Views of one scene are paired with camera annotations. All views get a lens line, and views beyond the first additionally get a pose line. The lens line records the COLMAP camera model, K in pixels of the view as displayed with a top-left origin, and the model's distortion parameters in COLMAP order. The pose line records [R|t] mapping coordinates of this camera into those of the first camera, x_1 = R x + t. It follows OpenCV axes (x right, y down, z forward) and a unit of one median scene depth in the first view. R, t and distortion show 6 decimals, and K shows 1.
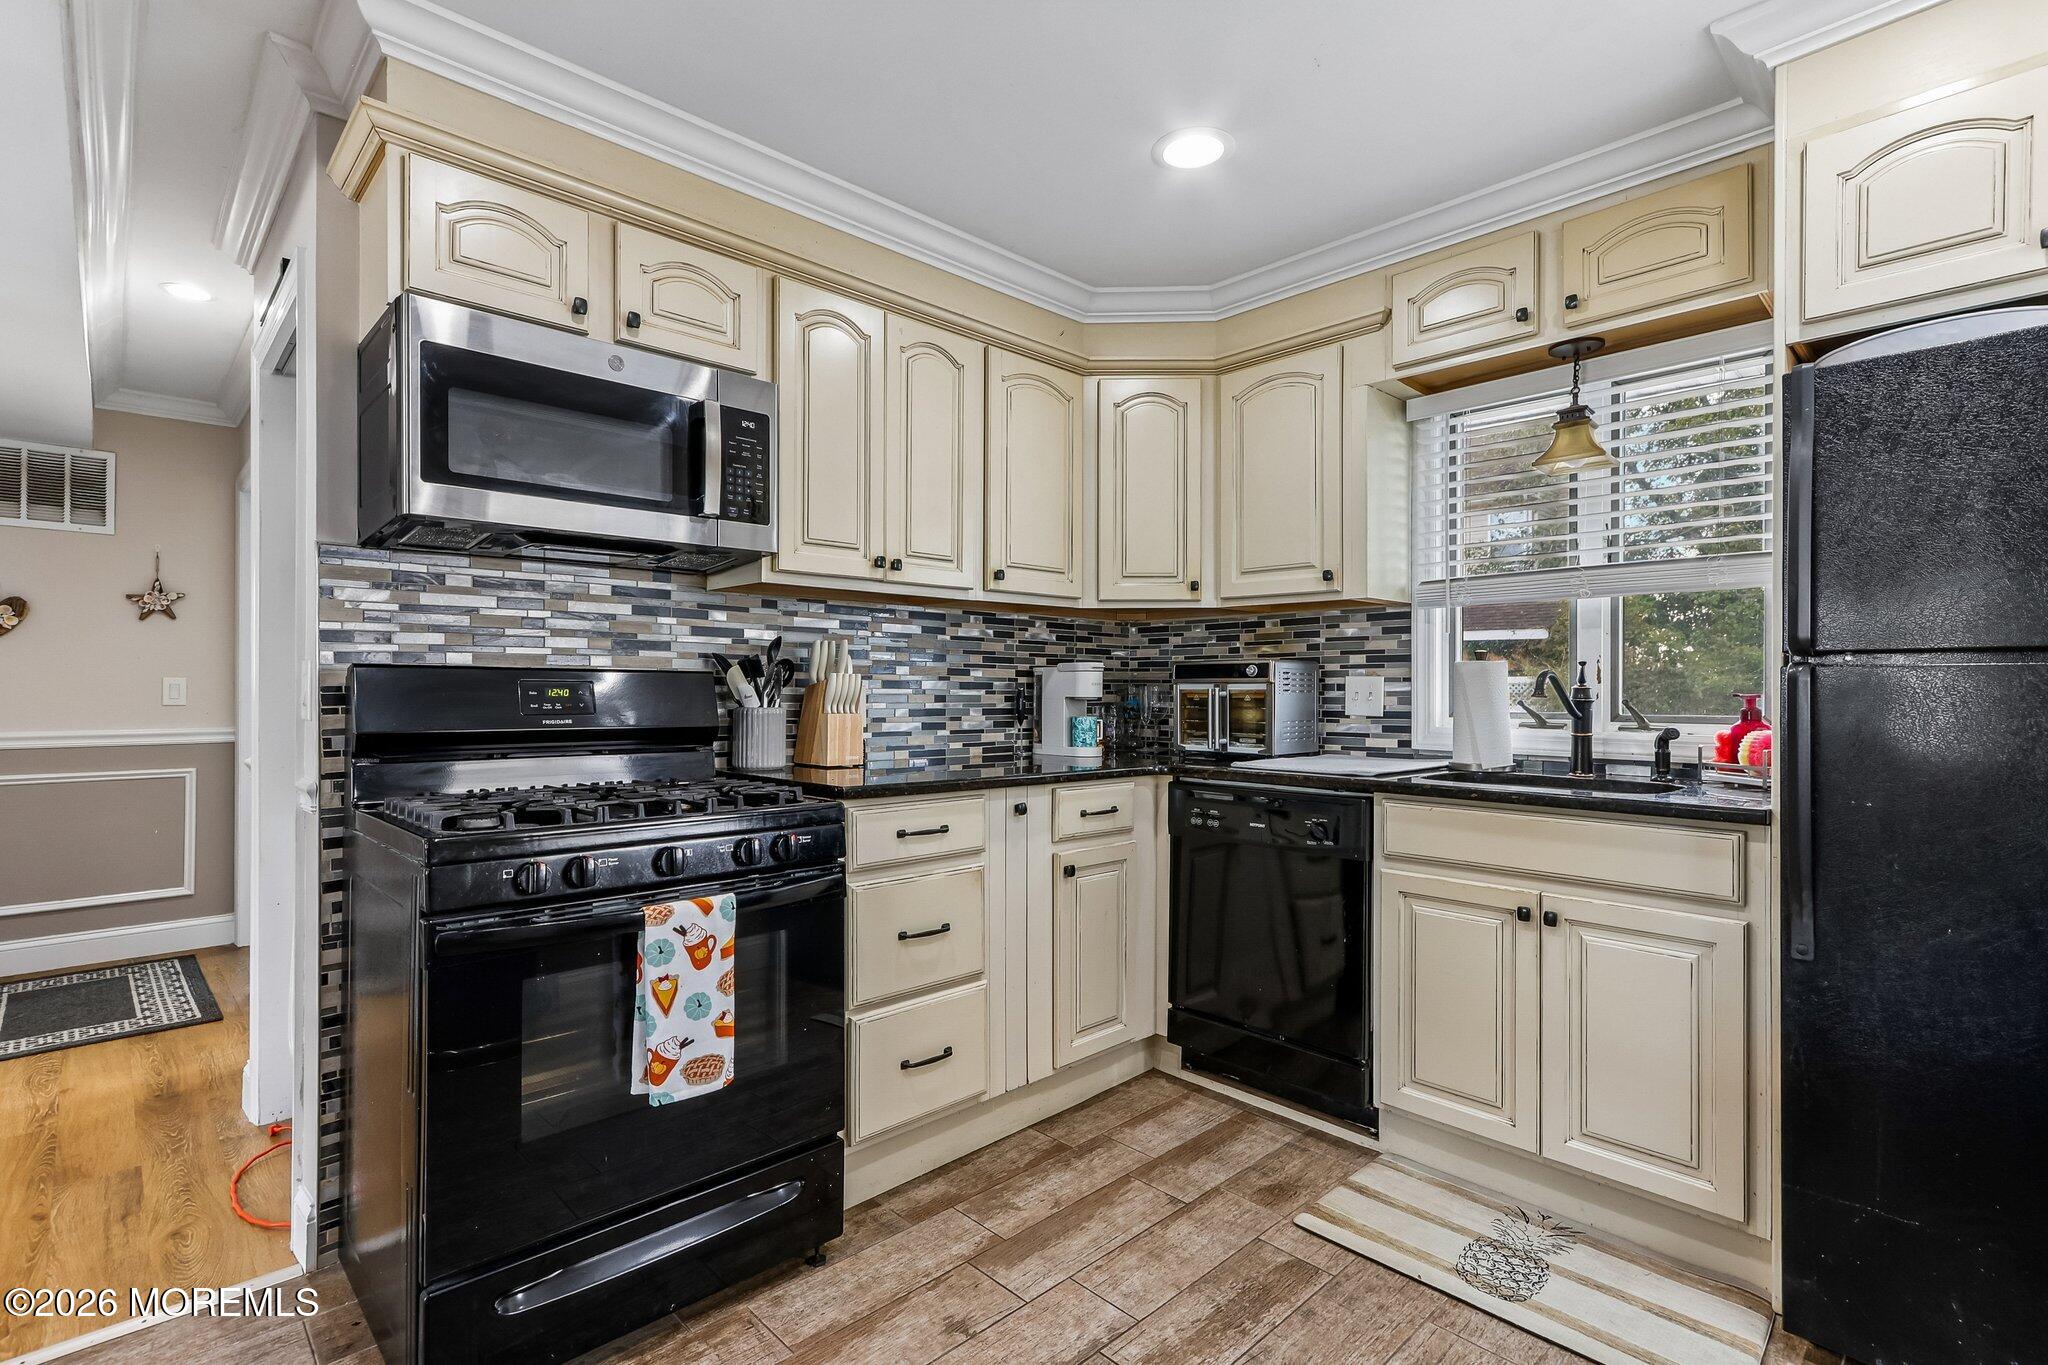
lens RADIAL K [[948.6, 0, 1016.8], [0, 948.6, 685.6], [0, 0, 1]] dist [-0.003648, 0.003891]
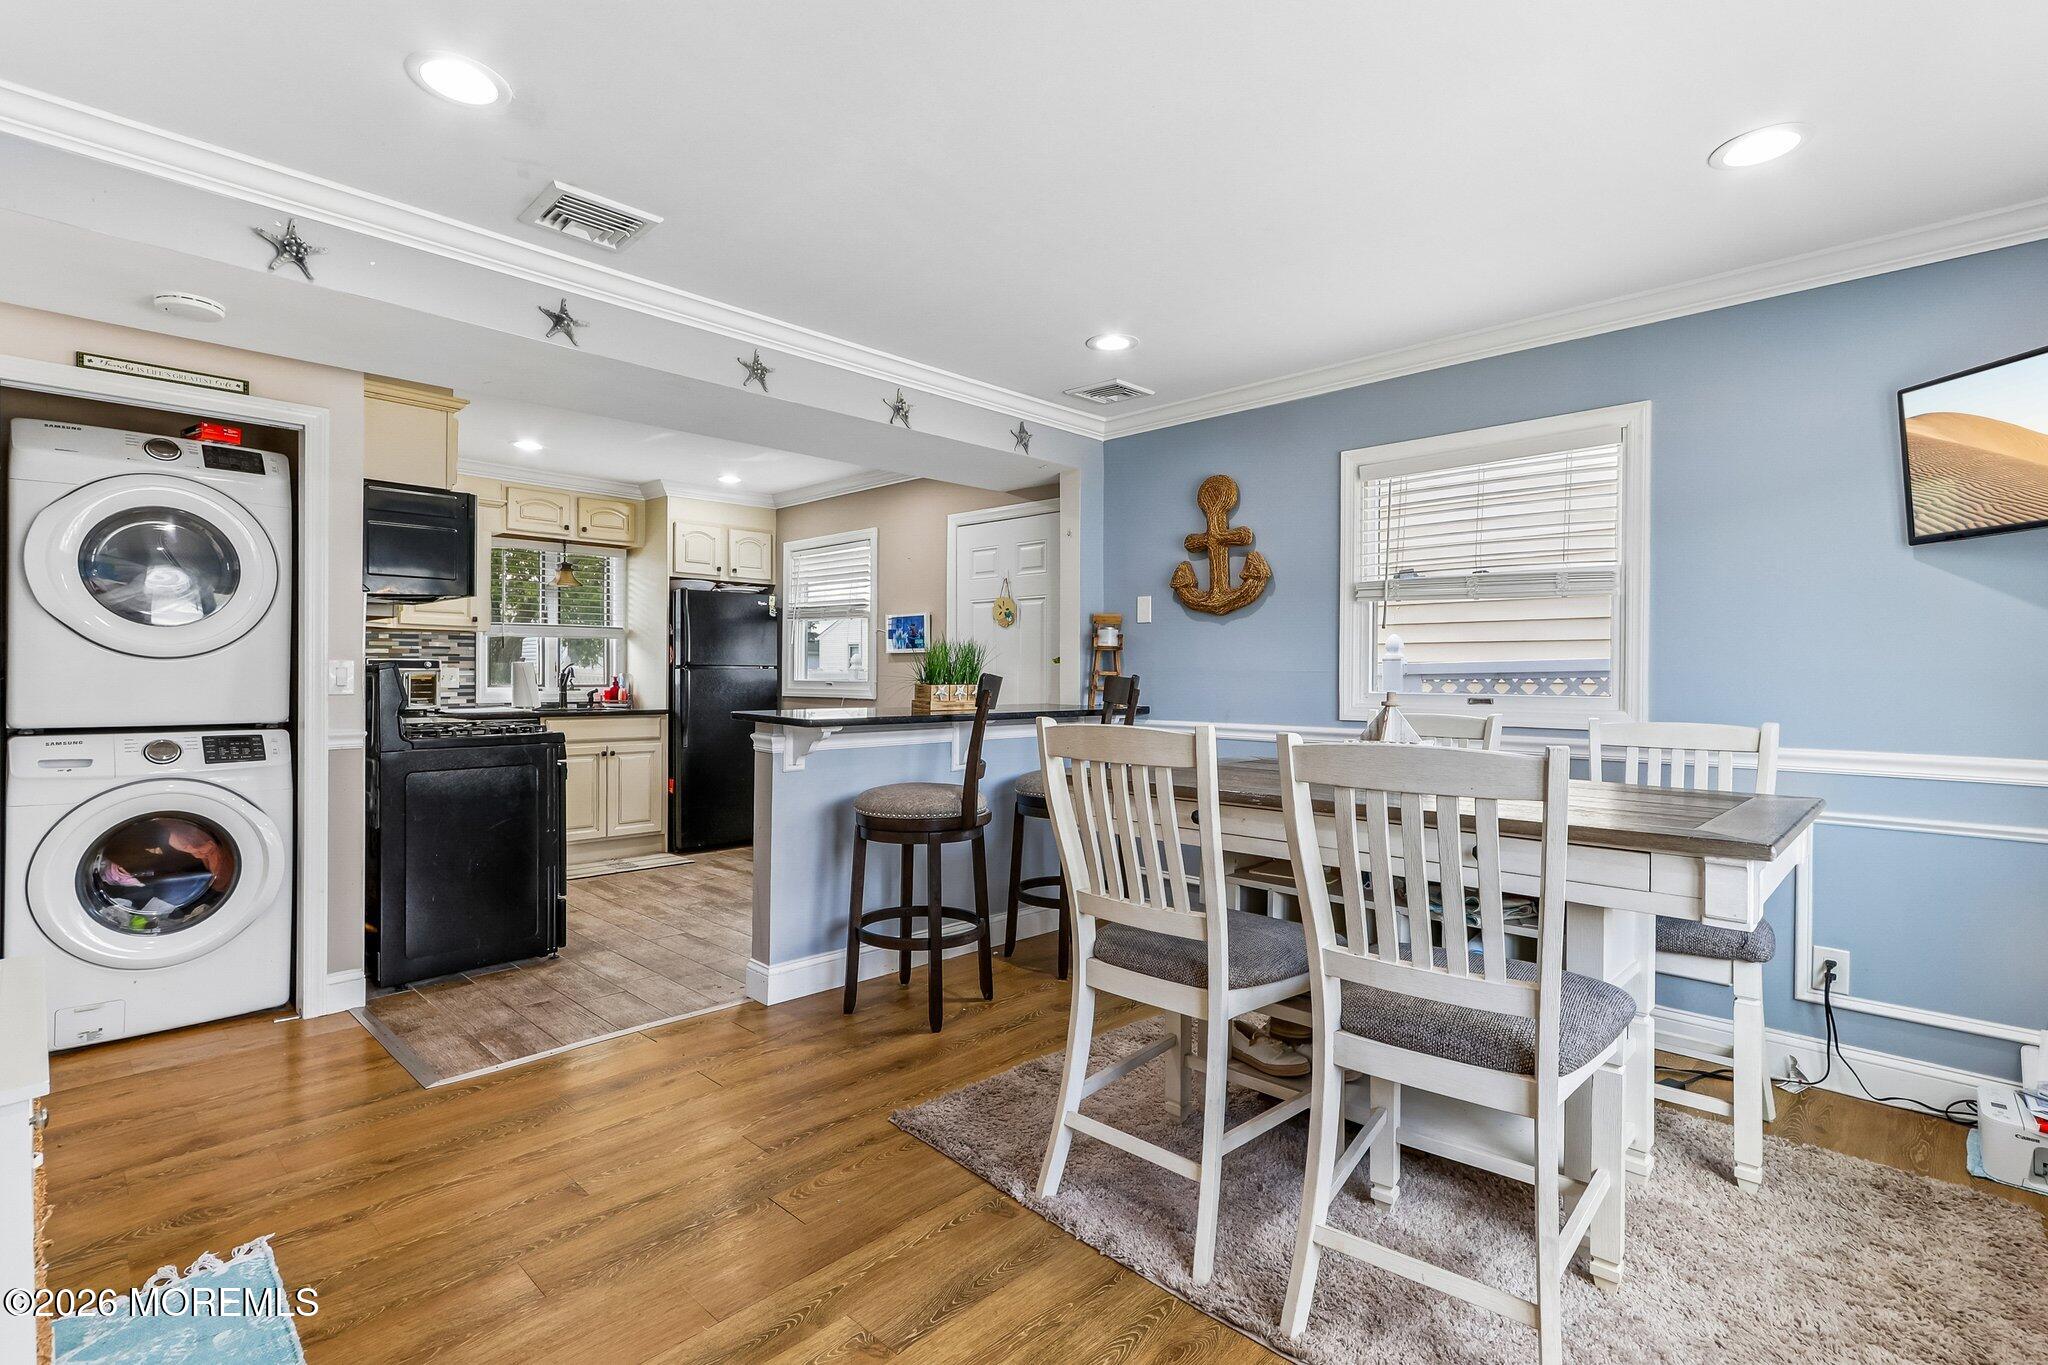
lens RADIAL K [[948.6, 0, 1018.6], [0, 948.6, 676.0], [0, 0, 1]] dist [-0.003648, 0.003891]
pose [[-0.044141, -0.003949, 0.999018, -2.109557], [-0.006474, 0.999972, 0.003667, -0.009788], [-0.999004, -0.006306, -0.044165, -0.107123]]
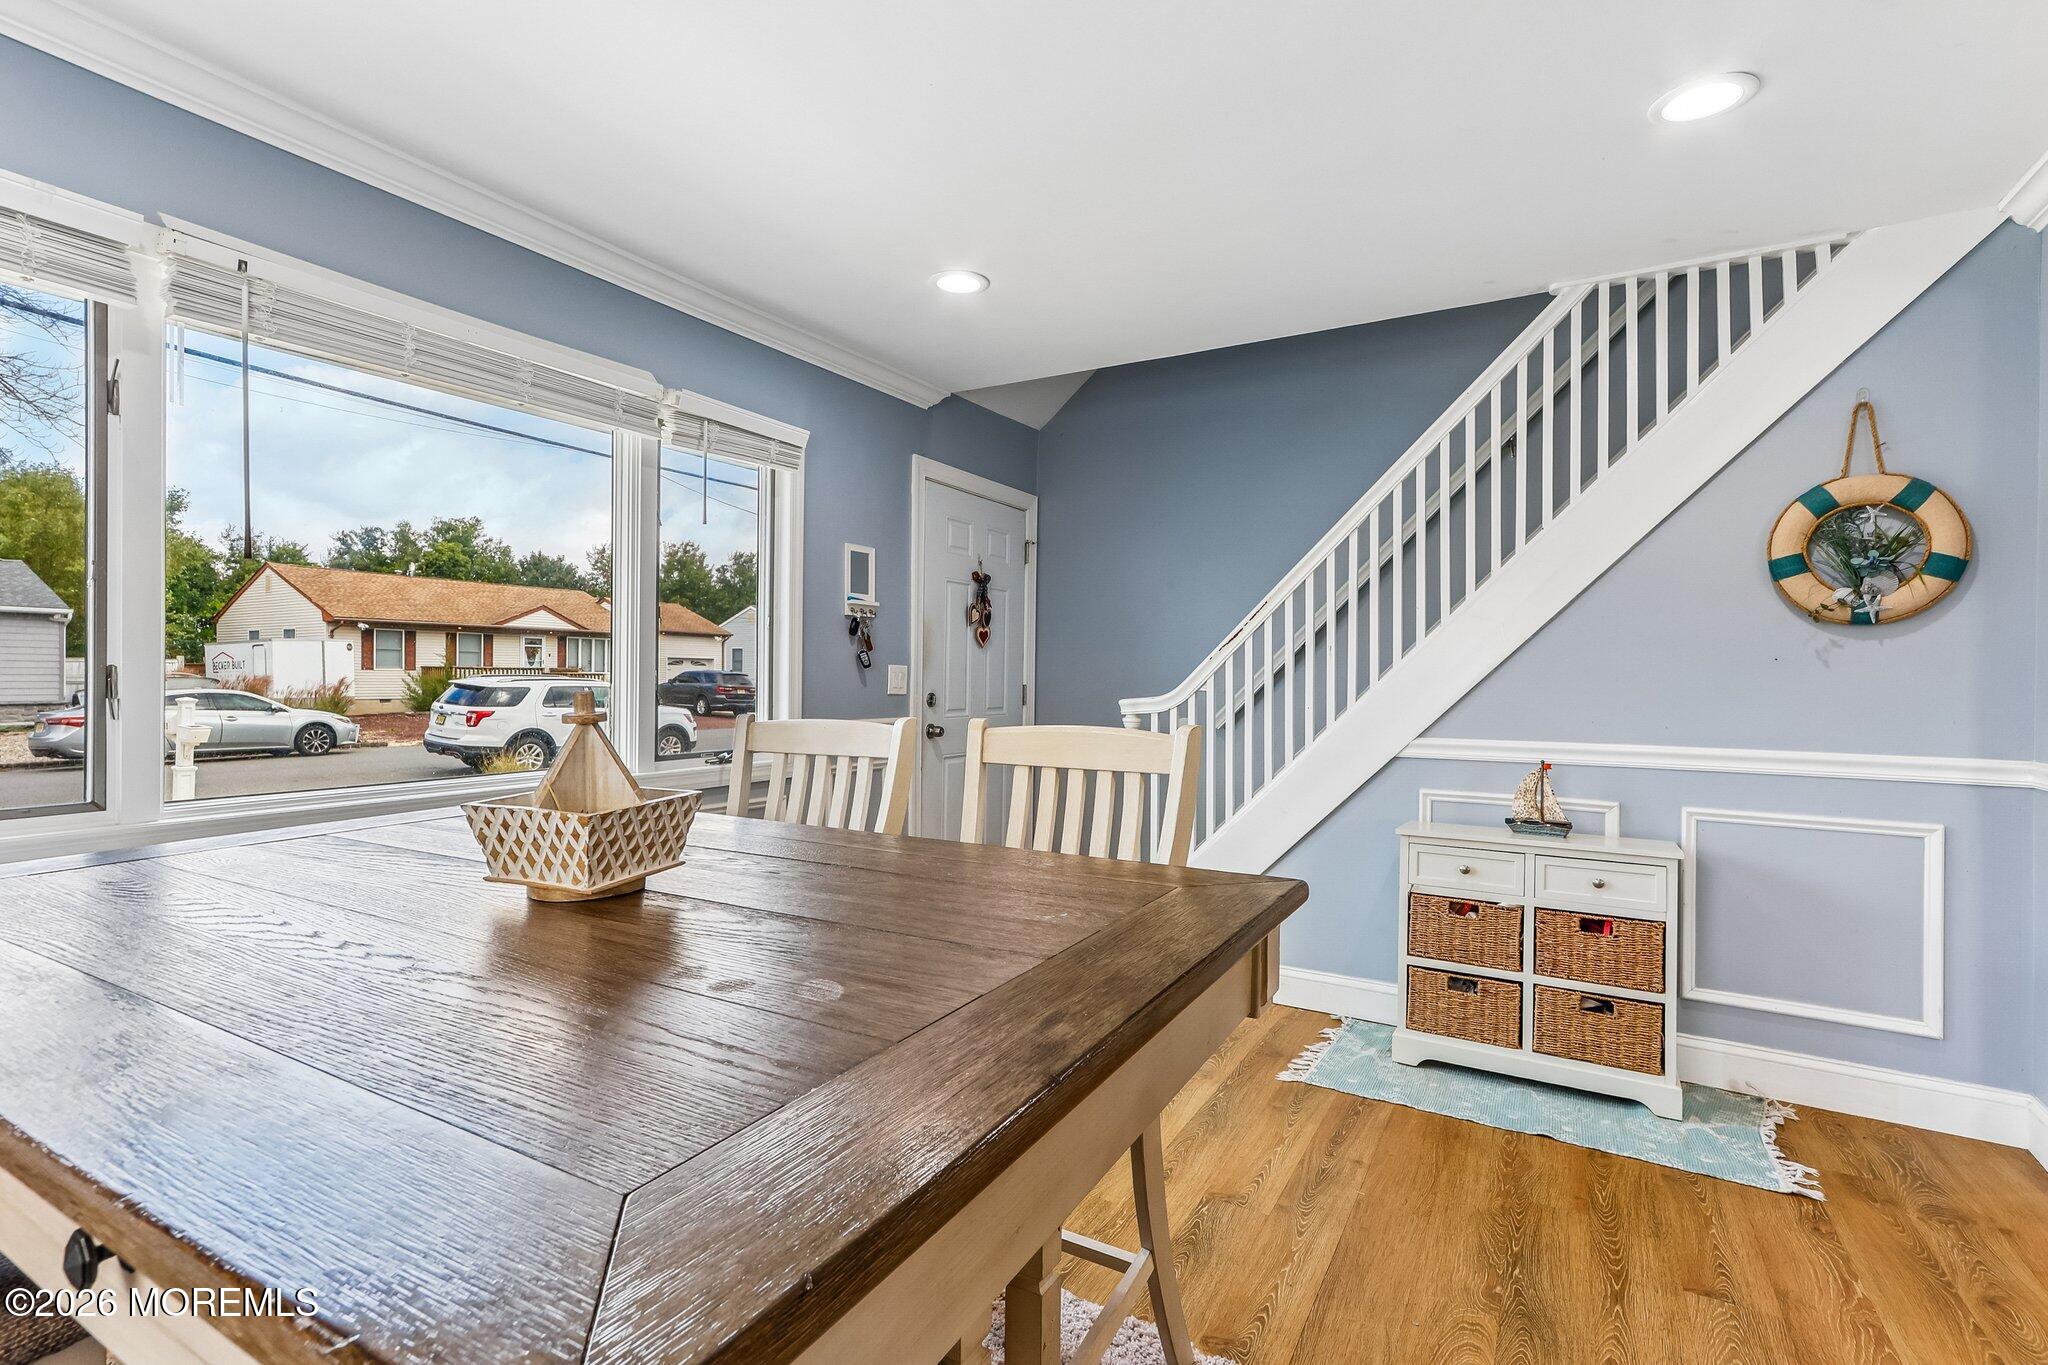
lens RADIAL K [[948.6, 0, 1002.0], [0, 948.6, 676.3], [0, 0, 1]] dist [-0.003648, 0.003891]
pose [[0.264851, -0.003727, -0.964282, -0.569379], [-0.008166, 0.999948, -0.006107, 0.004605], [0.964255, 0.009491, 0.264807, -0.487084]]
